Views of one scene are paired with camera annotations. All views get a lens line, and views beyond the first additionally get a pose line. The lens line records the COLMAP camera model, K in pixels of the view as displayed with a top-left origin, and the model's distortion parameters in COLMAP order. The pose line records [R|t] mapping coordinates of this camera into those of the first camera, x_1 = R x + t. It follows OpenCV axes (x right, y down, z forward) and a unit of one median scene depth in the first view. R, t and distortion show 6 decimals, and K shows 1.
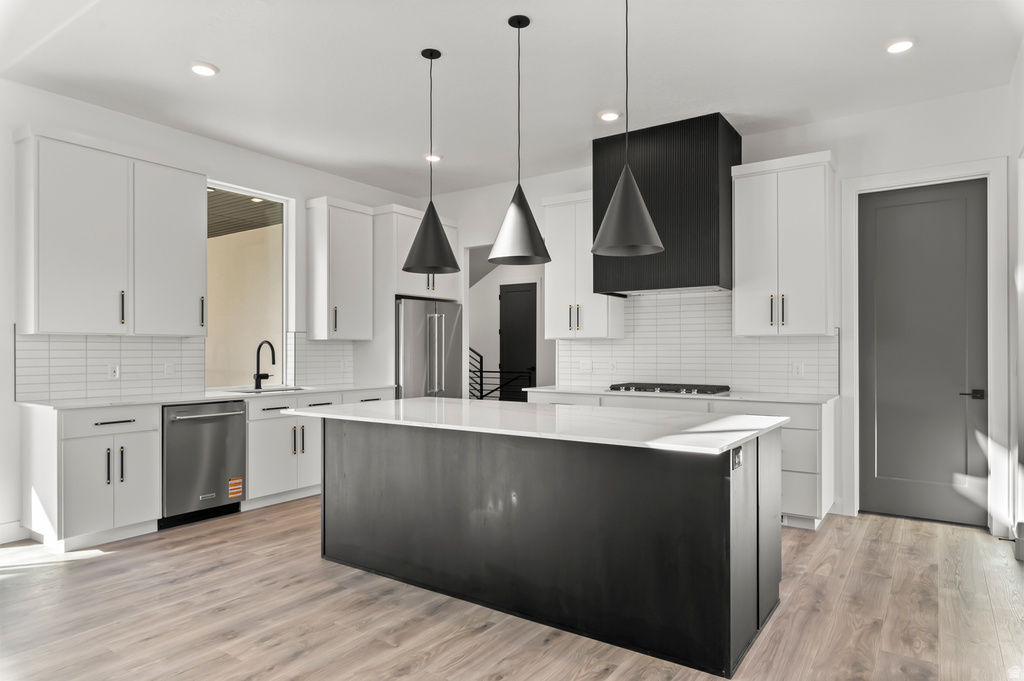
lens RADIAL K [[634.1, 0, 515.1], [0, 634.1, 350.1], [0, 0, 1]] dist [0.007324, 0.001604]
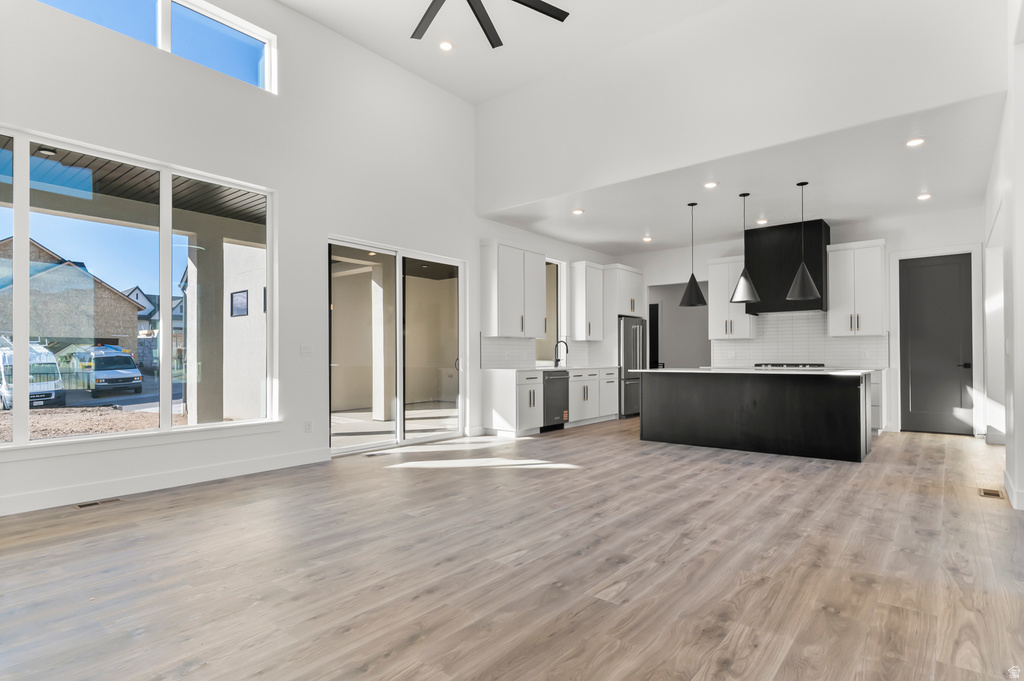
lens RADIAL K [[520.3, 0, 511.2], [0, 520.3, 353.7], [0, 0, 1]] dist [-0.001598, 0.000329]
pose [[0.997109, -0.002587, -0.075945, -0.483828], [0.002299, 0.999990, -0.003880, 0.033302], [0.075954, 0.003694, 0.997104, -0.615121]]
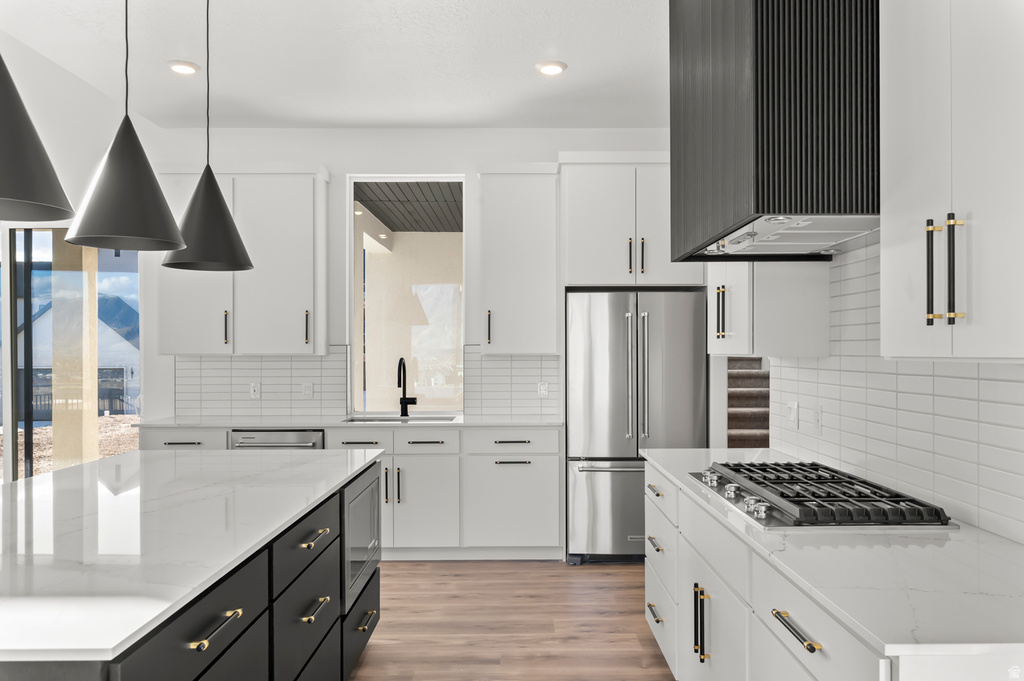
lens RADIAL K [[752.9, 0, 513.9], [0, 752.9, 356.3], [0, 0, 1]] dist [0.002530, 0.002432]
pose [[0.576743, 0.001220, -0.816925, 0.552337], [0.004004, 0.999983, 0.004320, -0.023108], [0.816916, -0.005763, 0.576728, 0.634714]]
